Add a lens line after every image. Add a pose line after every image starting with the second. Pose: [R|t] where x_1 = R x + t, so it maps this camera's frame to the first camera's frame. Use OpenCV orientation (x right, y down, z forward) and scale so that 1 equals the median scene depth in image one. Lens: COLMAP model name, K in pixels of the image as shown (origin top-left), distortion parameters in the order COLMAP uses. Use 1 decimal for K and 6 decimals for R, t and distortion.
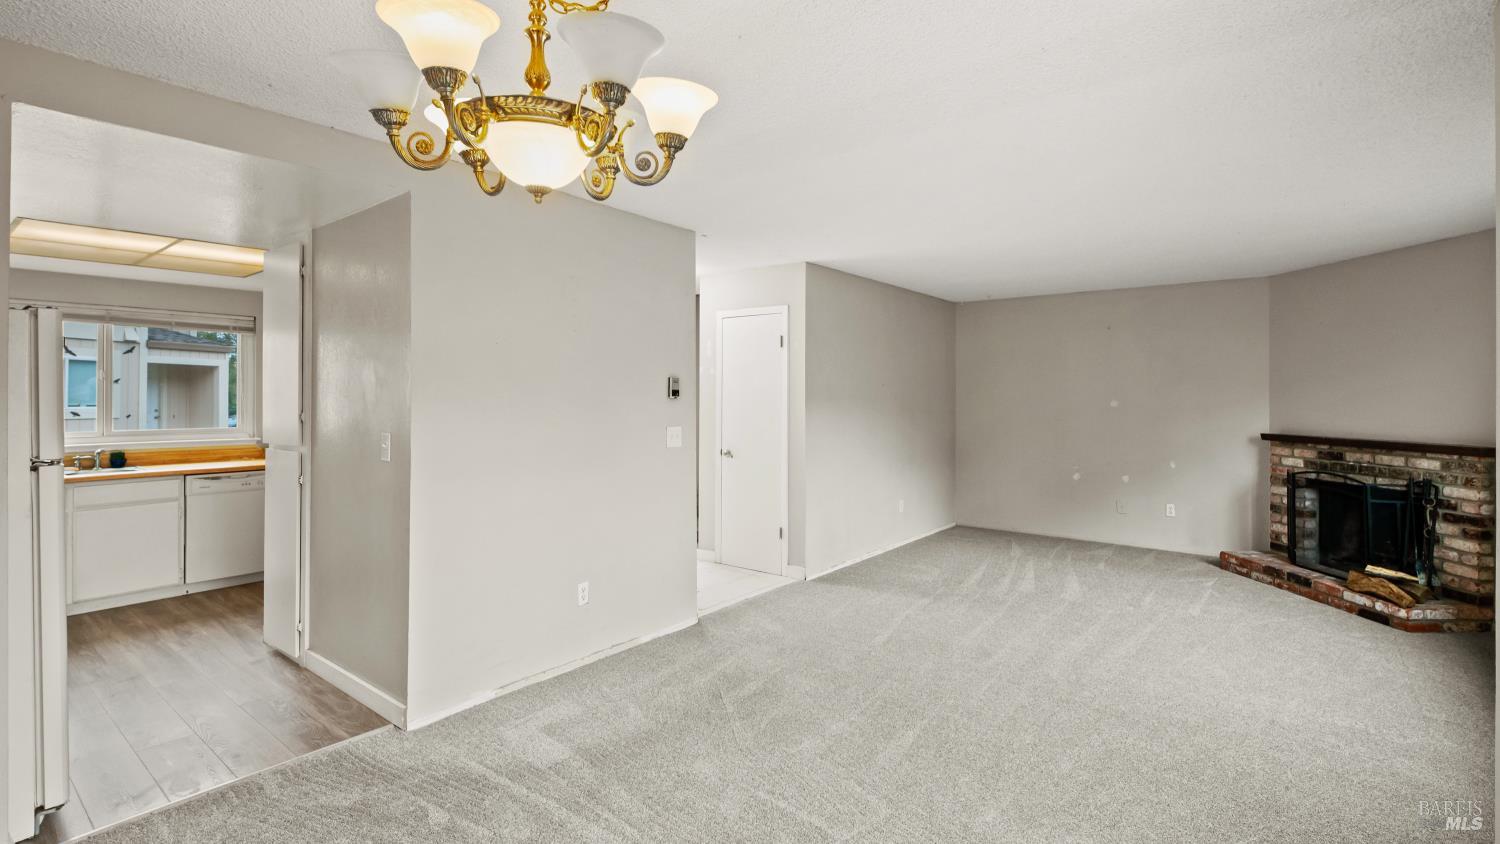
lens RADIAL K [[689.9, 0, 747.0], [0, 689.9, 391.2], [0, 0, 1]] dist [0.009602, -0.004095]
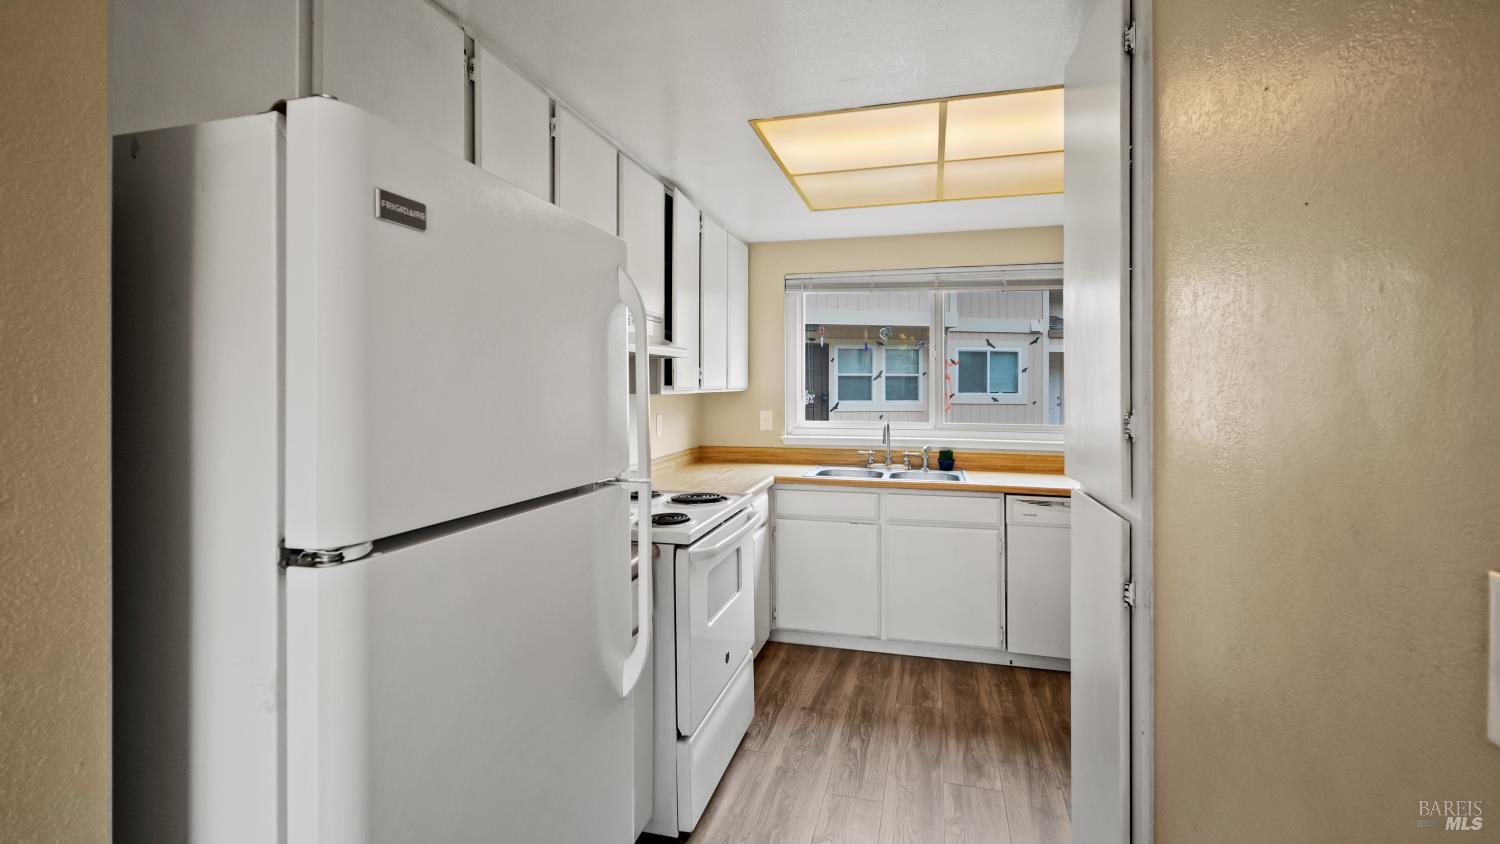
lens RADIAL K [[689.9, 0, 739.1], [0, 689.9, 376.0], [0, 0, 1]] dist [0.009602, -0.004095]
pose [[0.394095, -0.010537, -0.919009, -0.268558], [0.004674, 0.999944, -0.009460, 0.008904], [0.919058, -0.000568, 0.394123, 0.462691]]
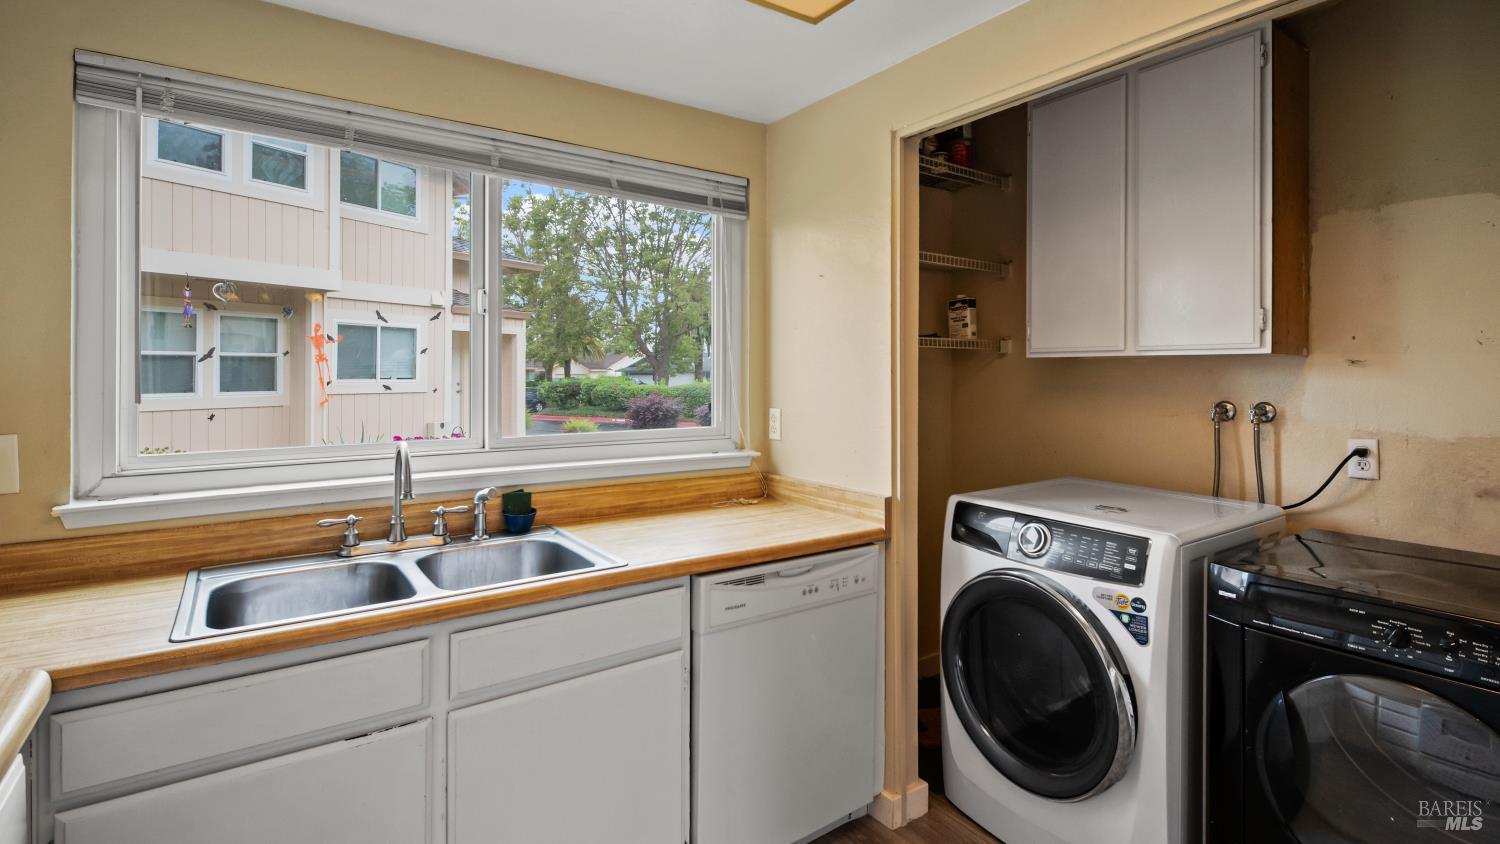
lens RADIAL K [[719.8, 0, 762.0], [0, 719.8, 366.9], [0, 0, 1]] dist [0.002630, -0.002628]
pose [[0.961183, 0.000424, -0.275913, -0.646006], [-0.000299, 1.000000, 0.000493, 0.014931], [0.275913, -0.000392, 0.961183, 0.628742]]
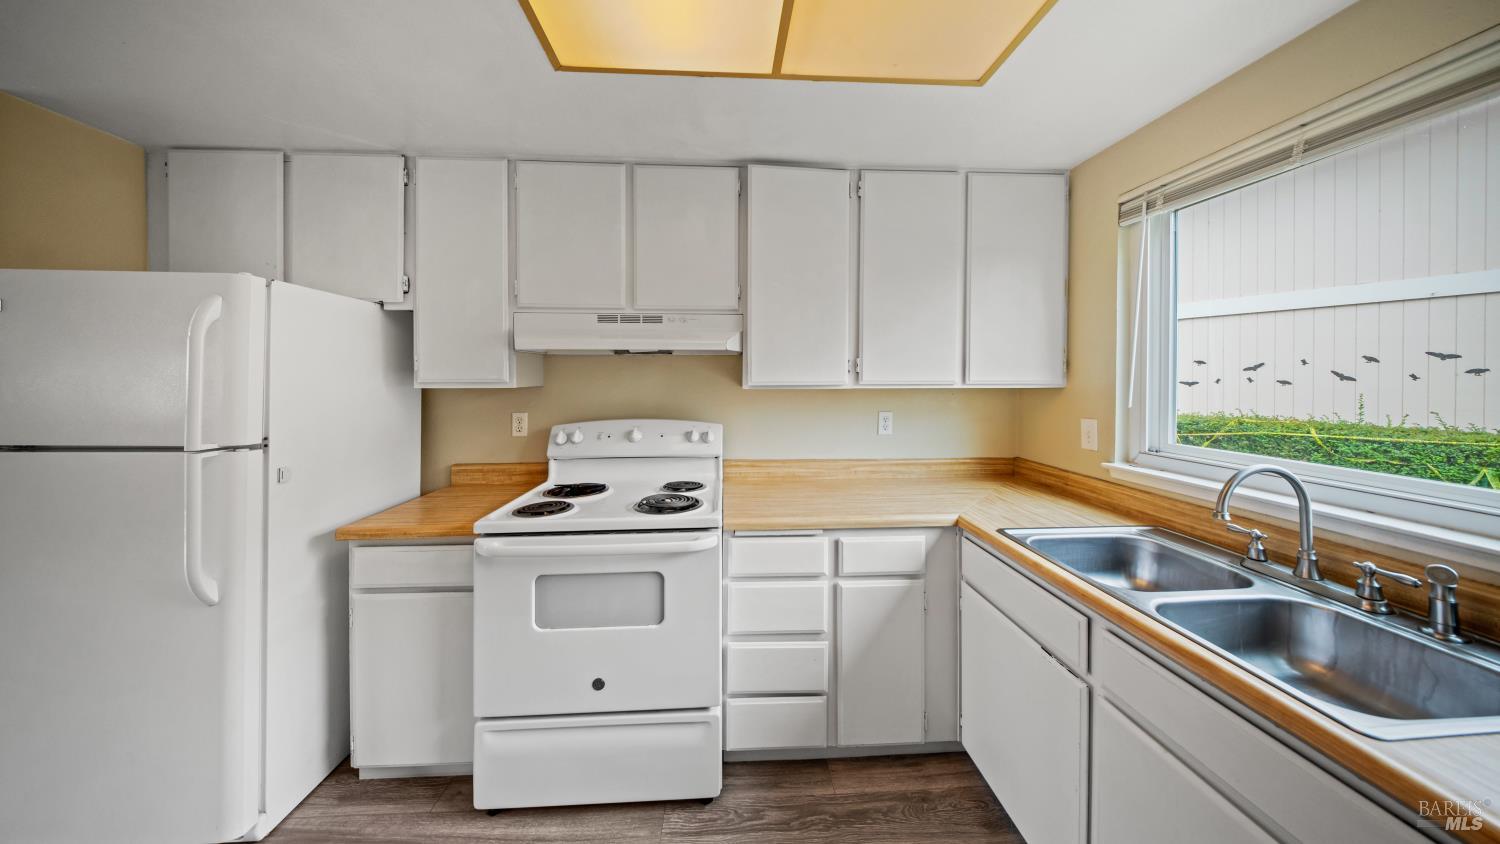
lens RADIAL K [[456.7, 0, 752.1], [0, 456.7, 377.8], [0, 0, 1]] dist [0.001187, -0.000070]
pose [[-0.743290, 0.005123, -0.668950, -0.592152], [0.005833, 0.999982, 0.001177, 0.009025], [0.668944, -0.003027, -0.743306, 0.914987]]
